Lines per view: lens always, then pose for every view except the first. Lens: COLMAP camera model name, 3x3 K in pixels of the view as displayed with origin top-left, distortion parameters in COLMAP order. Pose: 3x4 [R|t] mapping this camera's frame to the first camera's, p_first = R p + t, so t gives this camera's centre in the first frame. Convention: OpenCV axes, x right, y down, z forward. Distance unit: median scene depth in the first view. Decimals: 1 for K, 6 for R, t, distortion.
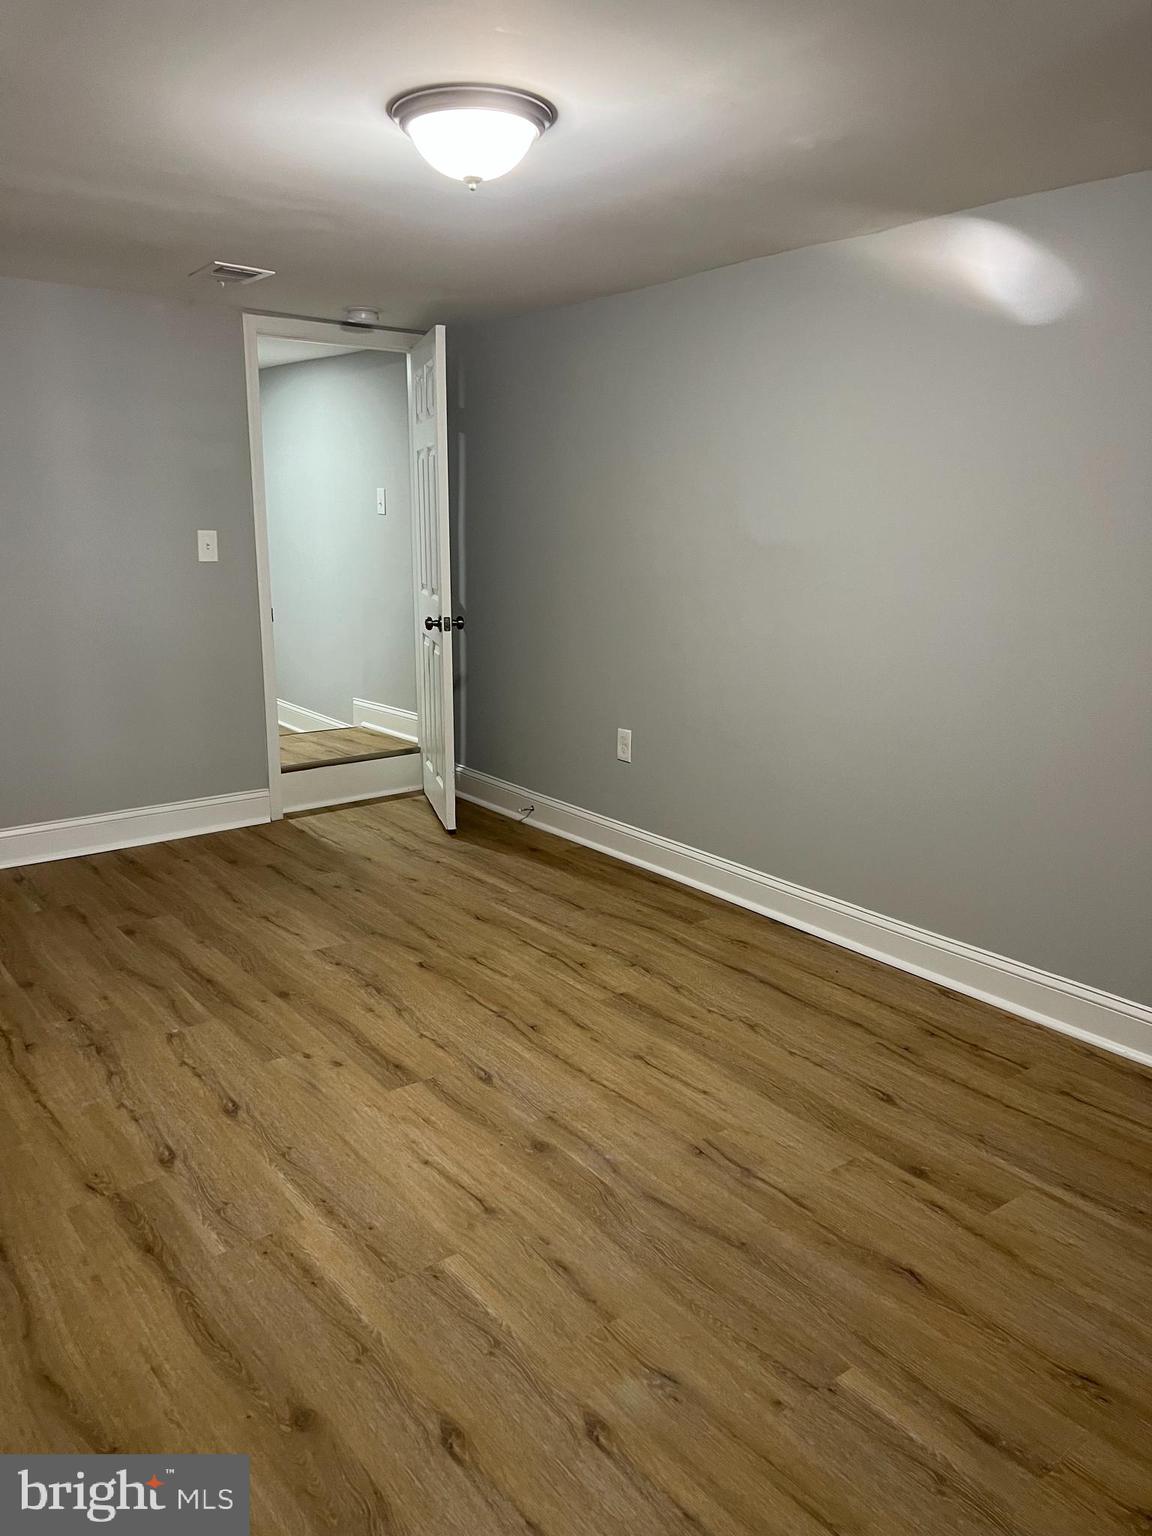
lens RADIAL K [[1149.5, 0, 588.9], [0, 1149.5, 760.4], [0, 0, 1]] dist [0.072503, -0.086657]
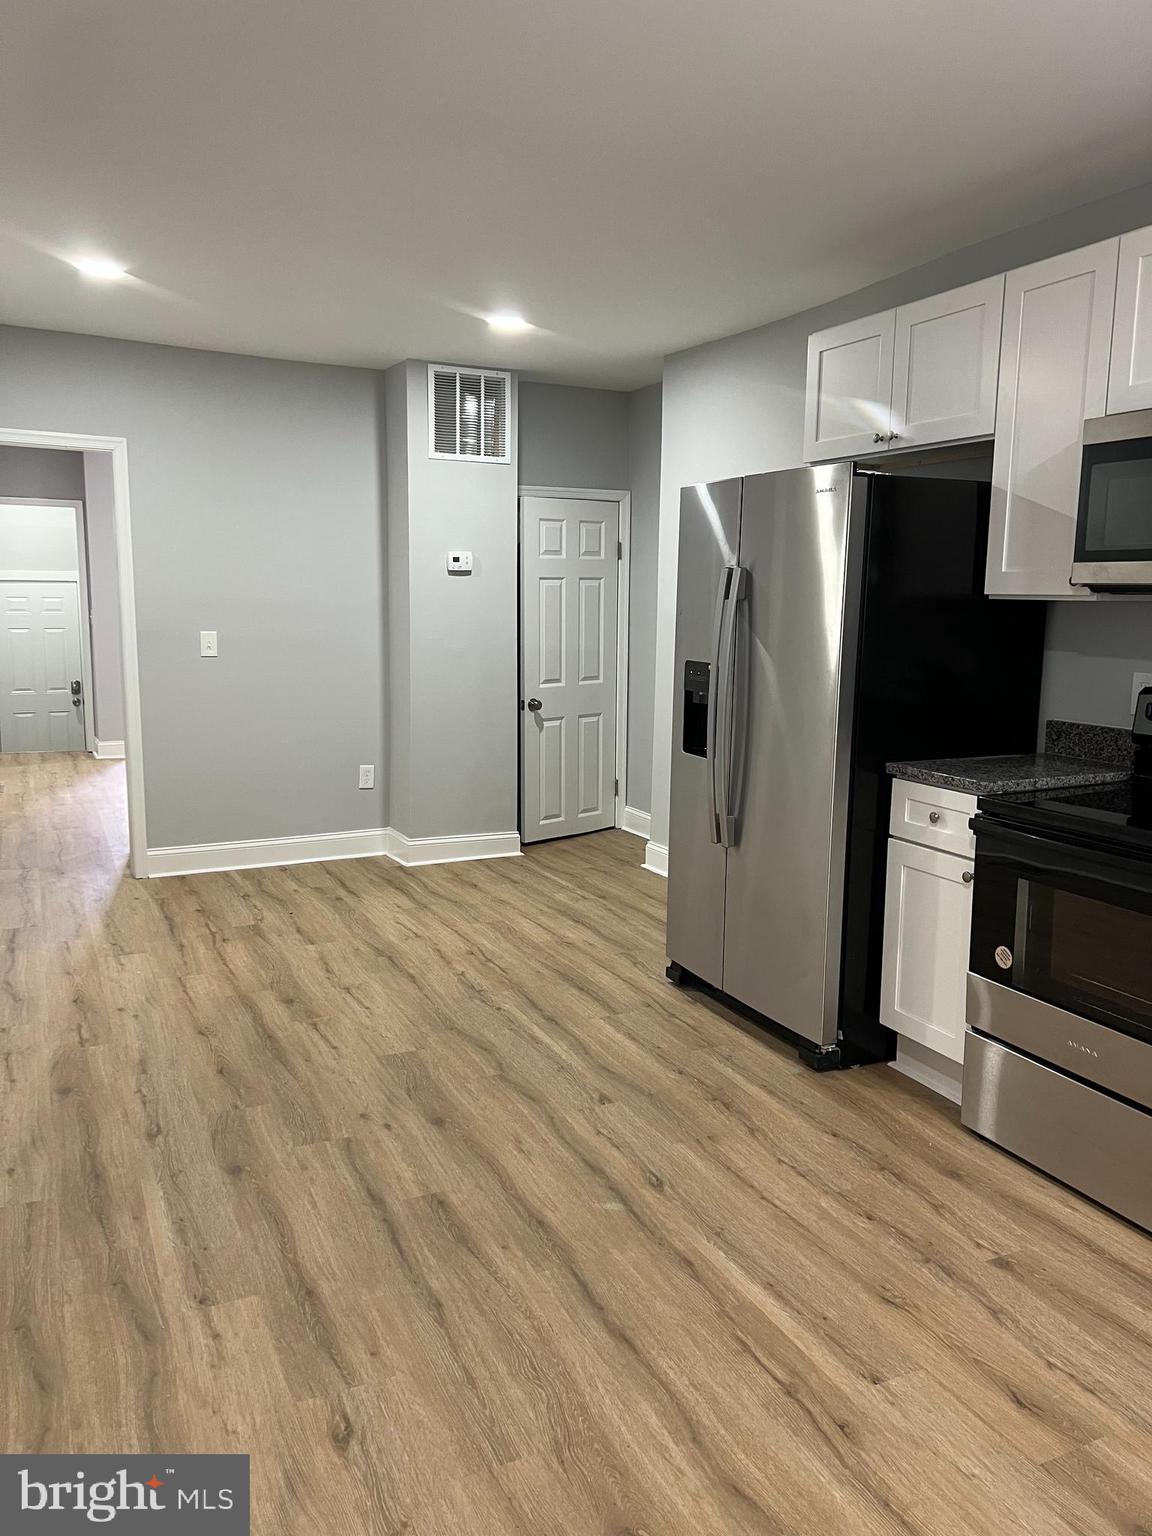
lens RADIAL K [[1149.5, 0, 569.7], [0, 1149.5, 752.8], [0, 0, 1]] dist [0.072503, -0.086657]
pose [[-0.975090, -0.050143, 0.216066, -0.538574], [0.028188, 0.938202, 0.344938, -0.578735], [-0.220010, 0.342437, -0.913418, 2.496460]]
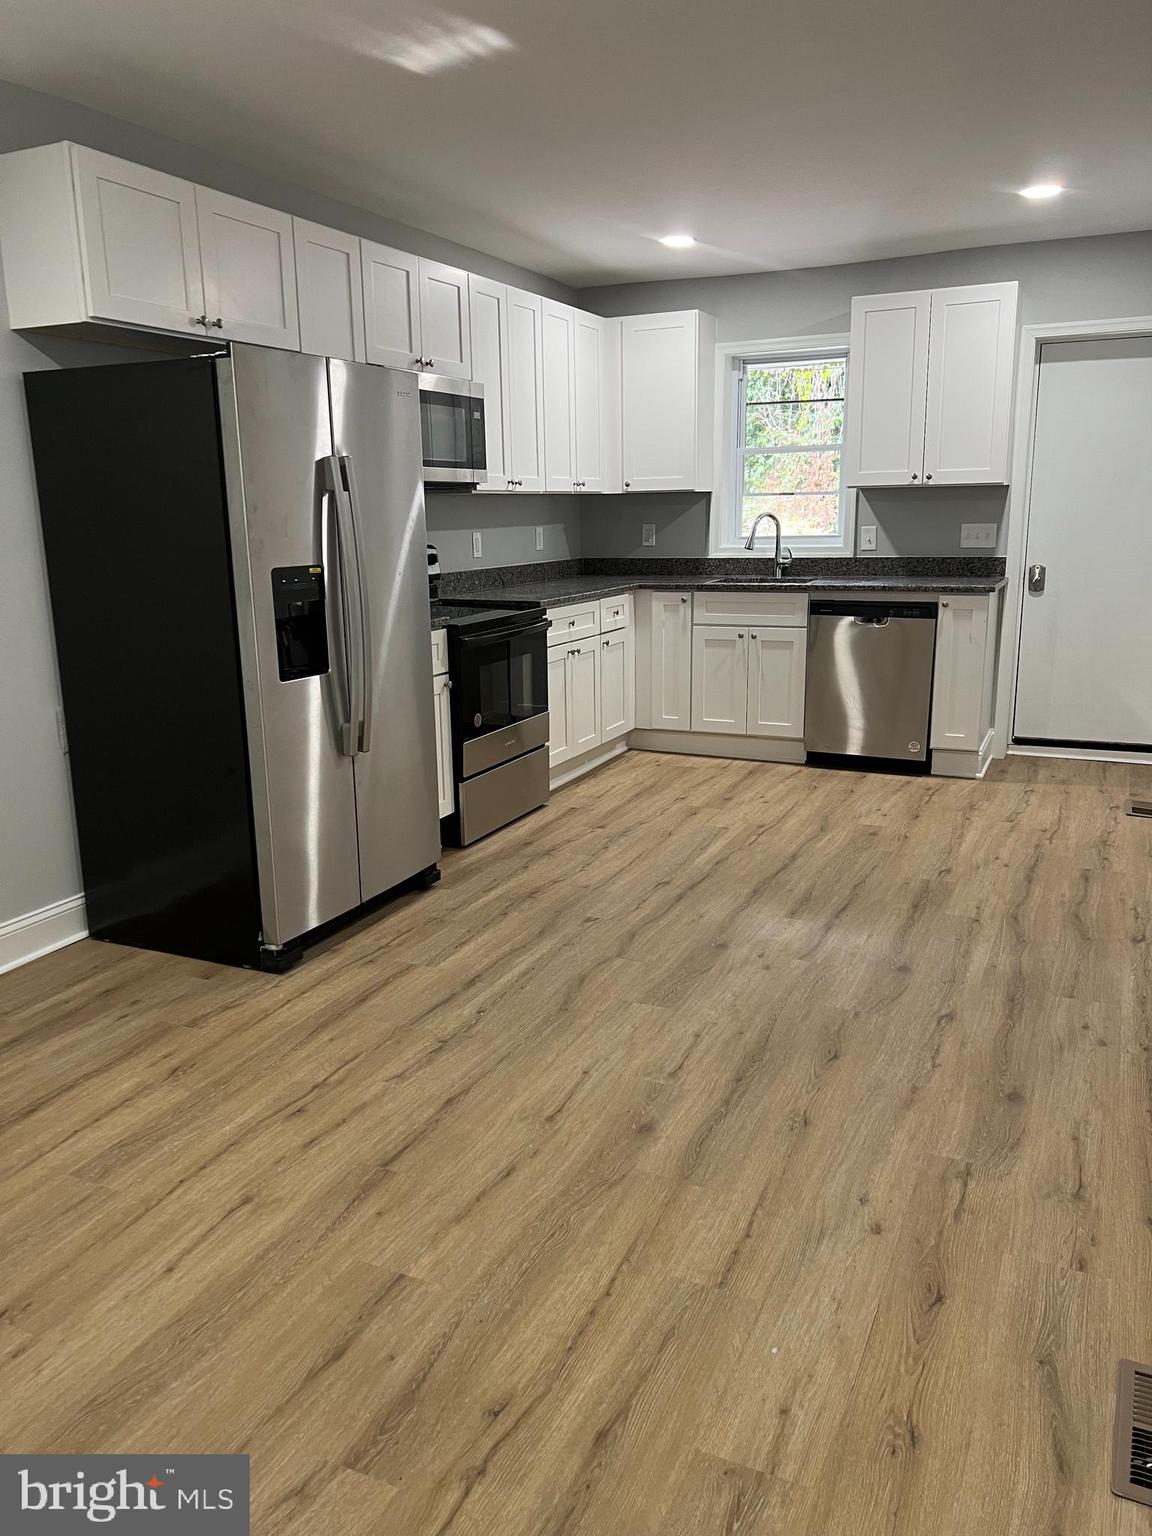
lens RADIAL K [[1149.5, 0, 561.7], [0, 1149.5, 753.2], [0, 0, 1]] dist [0.072503, -0.086657]
pose [[0.442048, 0.175830, -0.879589, 0.838641], [-0.170287, 0.979217, 0.110166, -0.181115], [0.880679, 0.101084, 0.462803, 0.832546]]
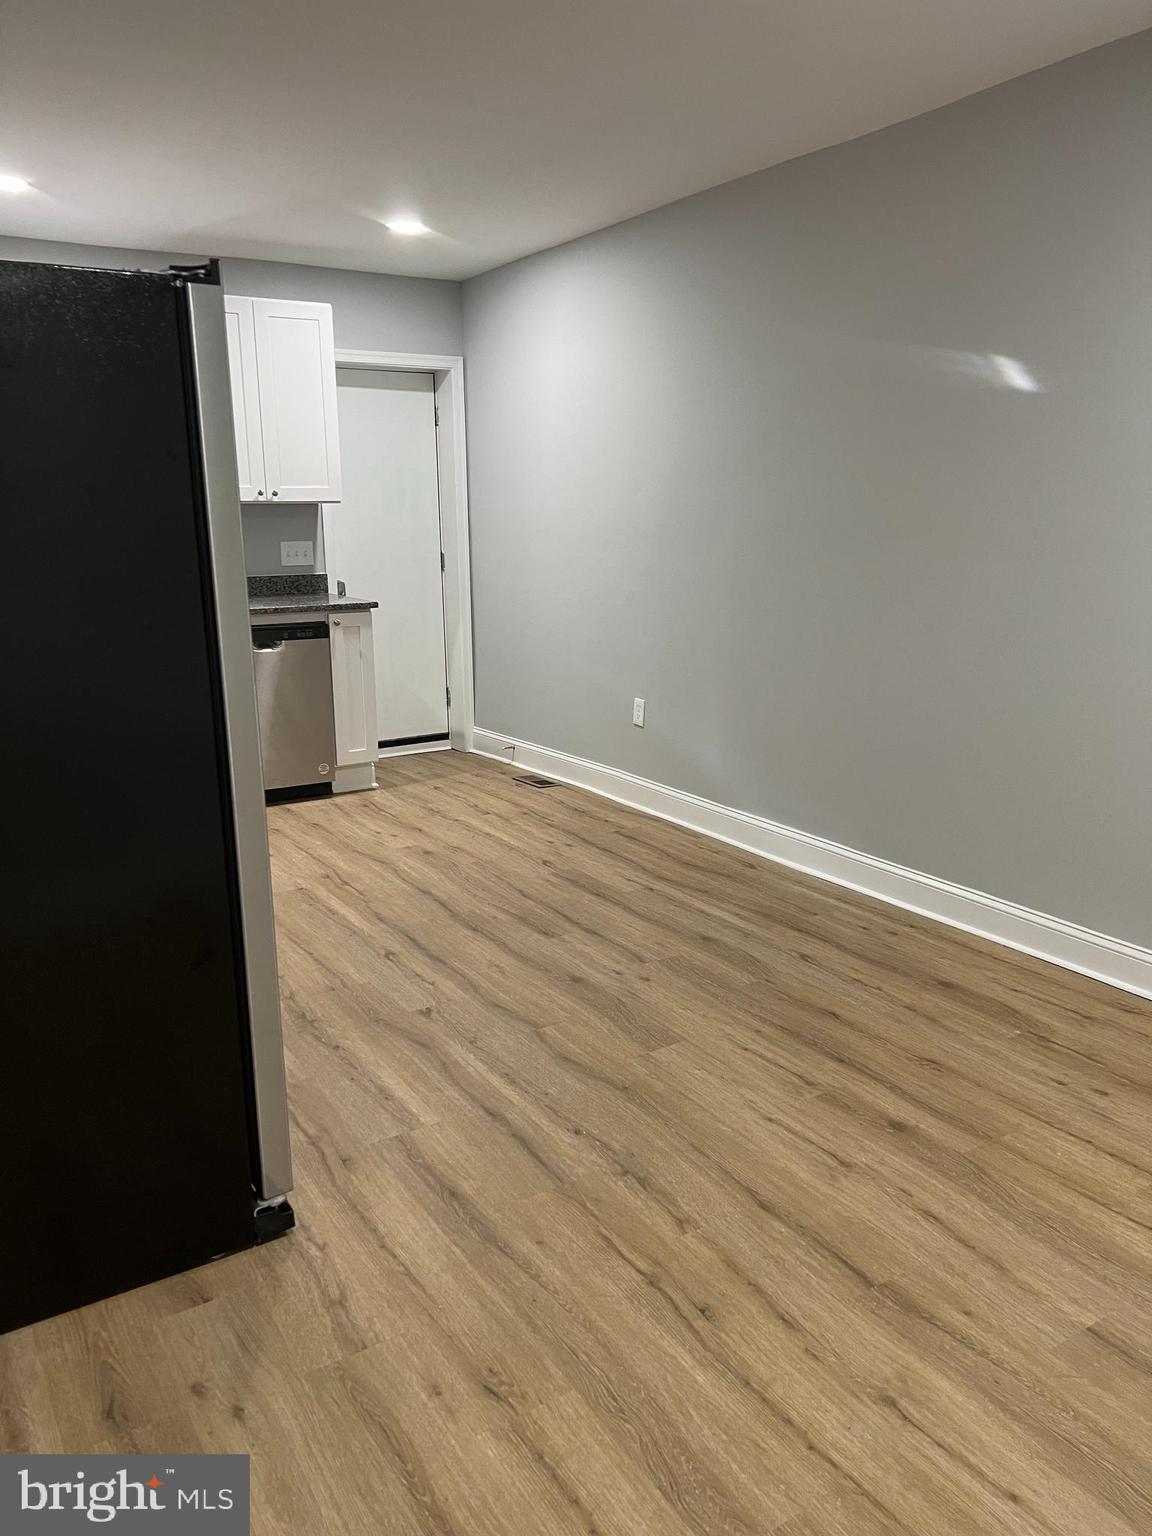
lens RADIAL K [[1149.5, 0, 557.6], [0, 1149.5, 775.2], [0, 0, 1]] dist [0.072503, -0.086657]
pose [[0.994008, 0.008909, -0.108943, -0.074200], [-0.006915, 0.999802, 0.018662, -0.101381], [0.109087, -0.017796, 0.993873, 0.372008]]
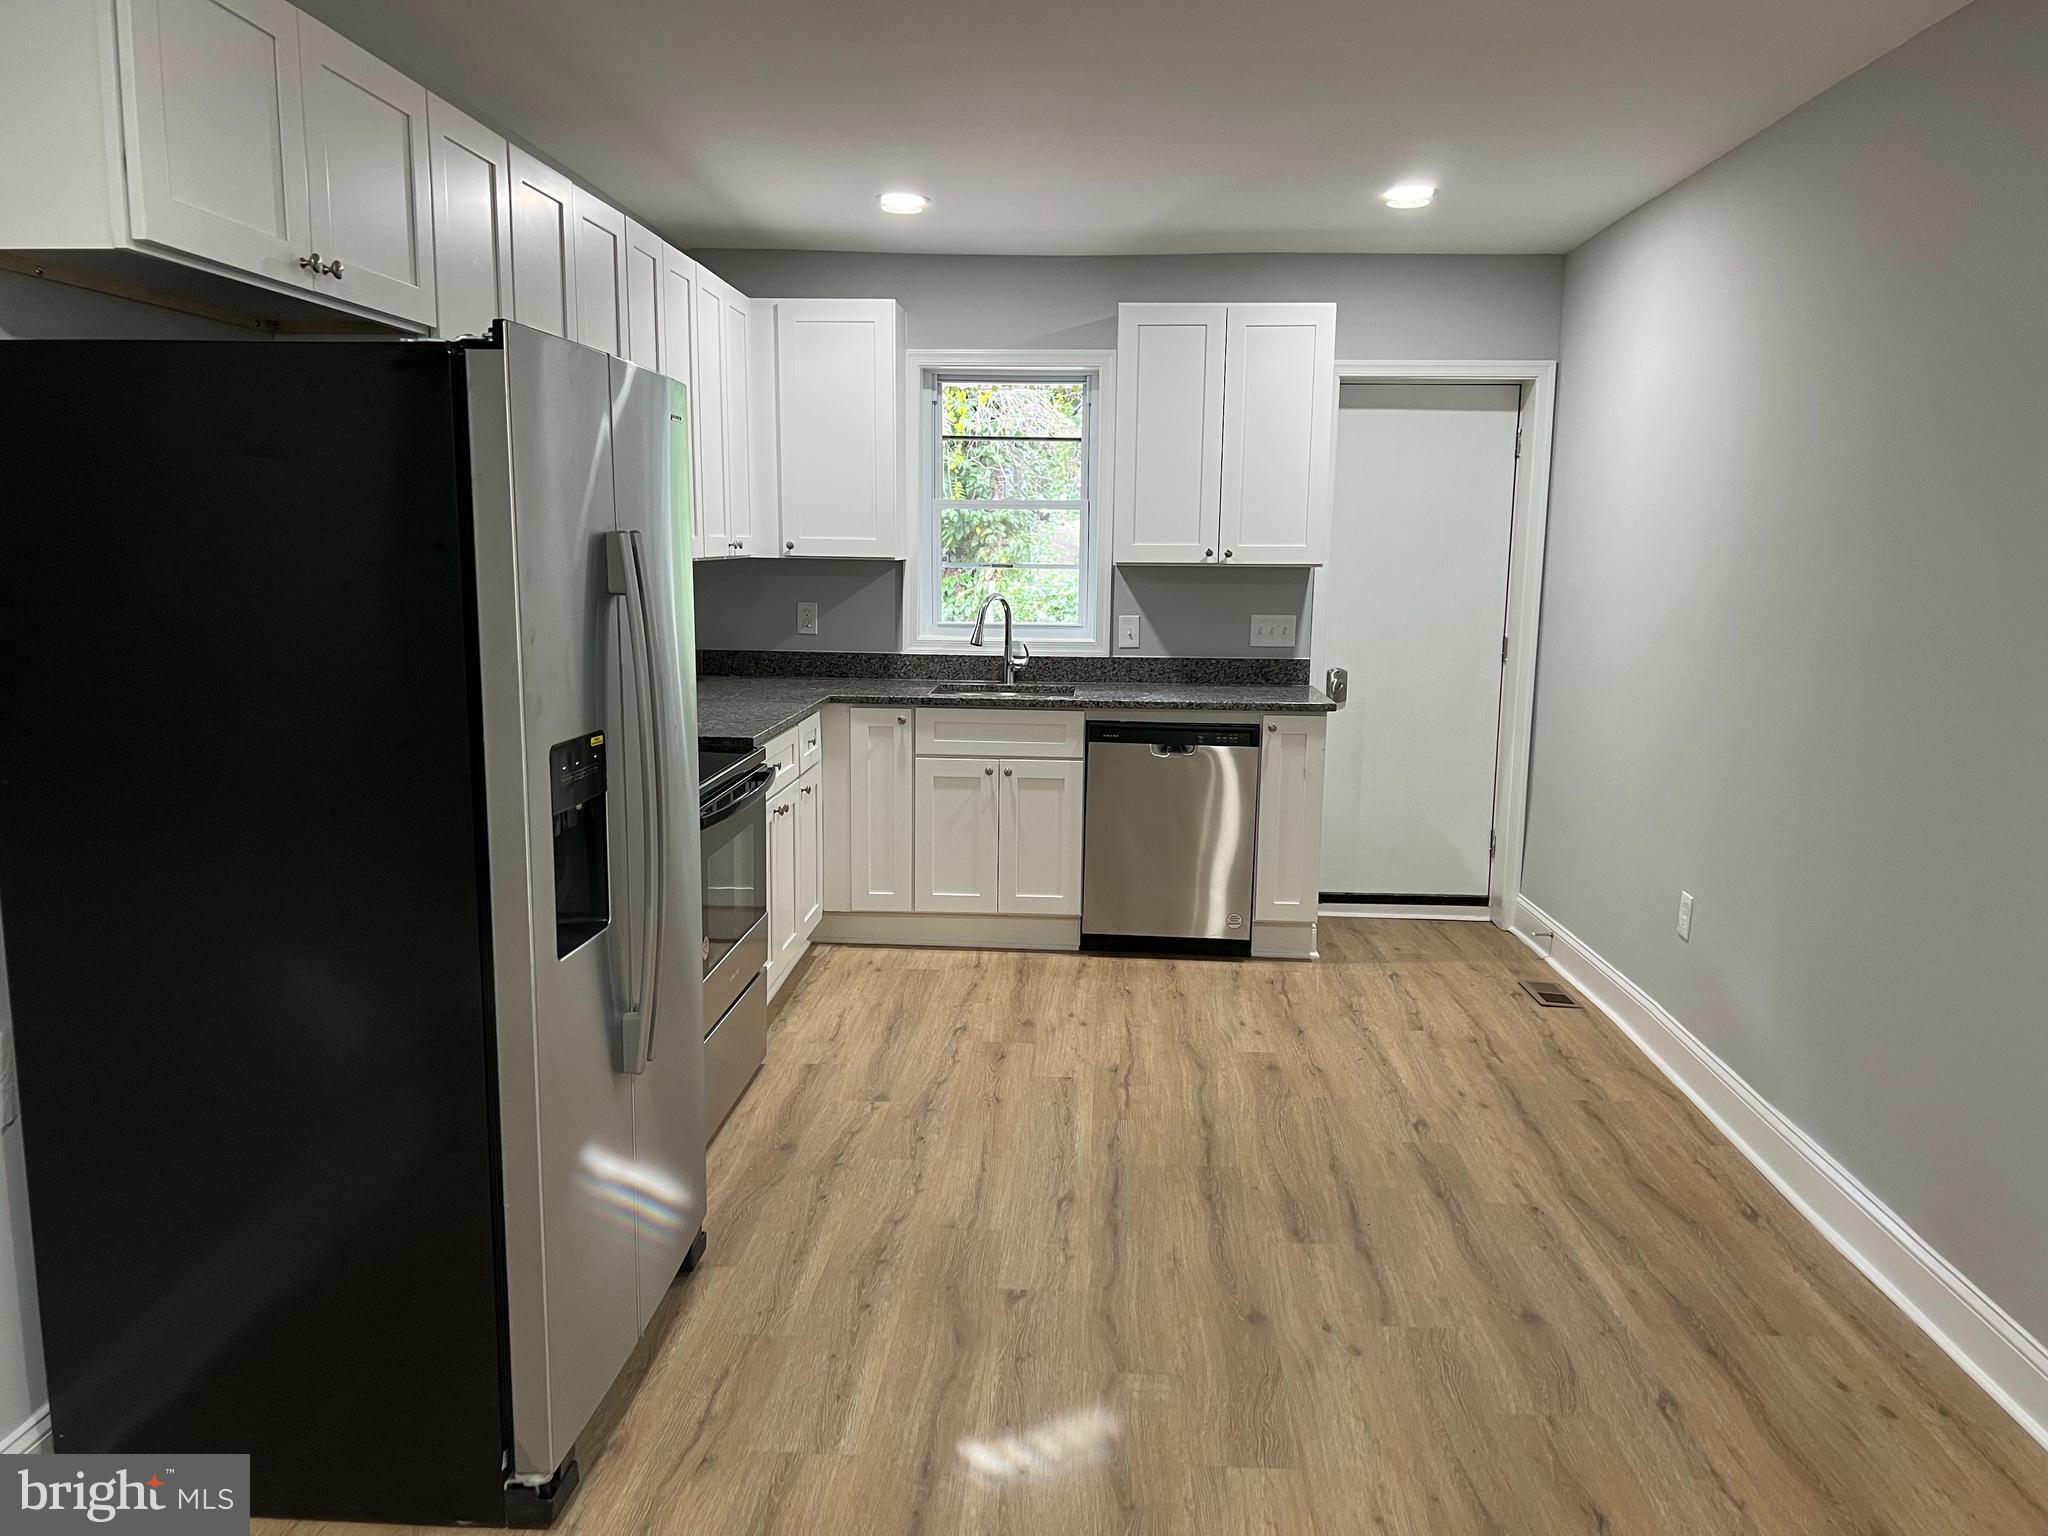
lens RADIAL K [[1532.6, 0, 1023.9], [0, 1532.6, 768.8], [0, 0, 1]] dist [0.072503, -0.086657]
pose [[0.753322, 0.102613, -0.649598, 0.359173], [-0.146735, 0.989078, -0.013926, -0.199502], [0.641074, 0.105809, 0.760151, 0.638586]]
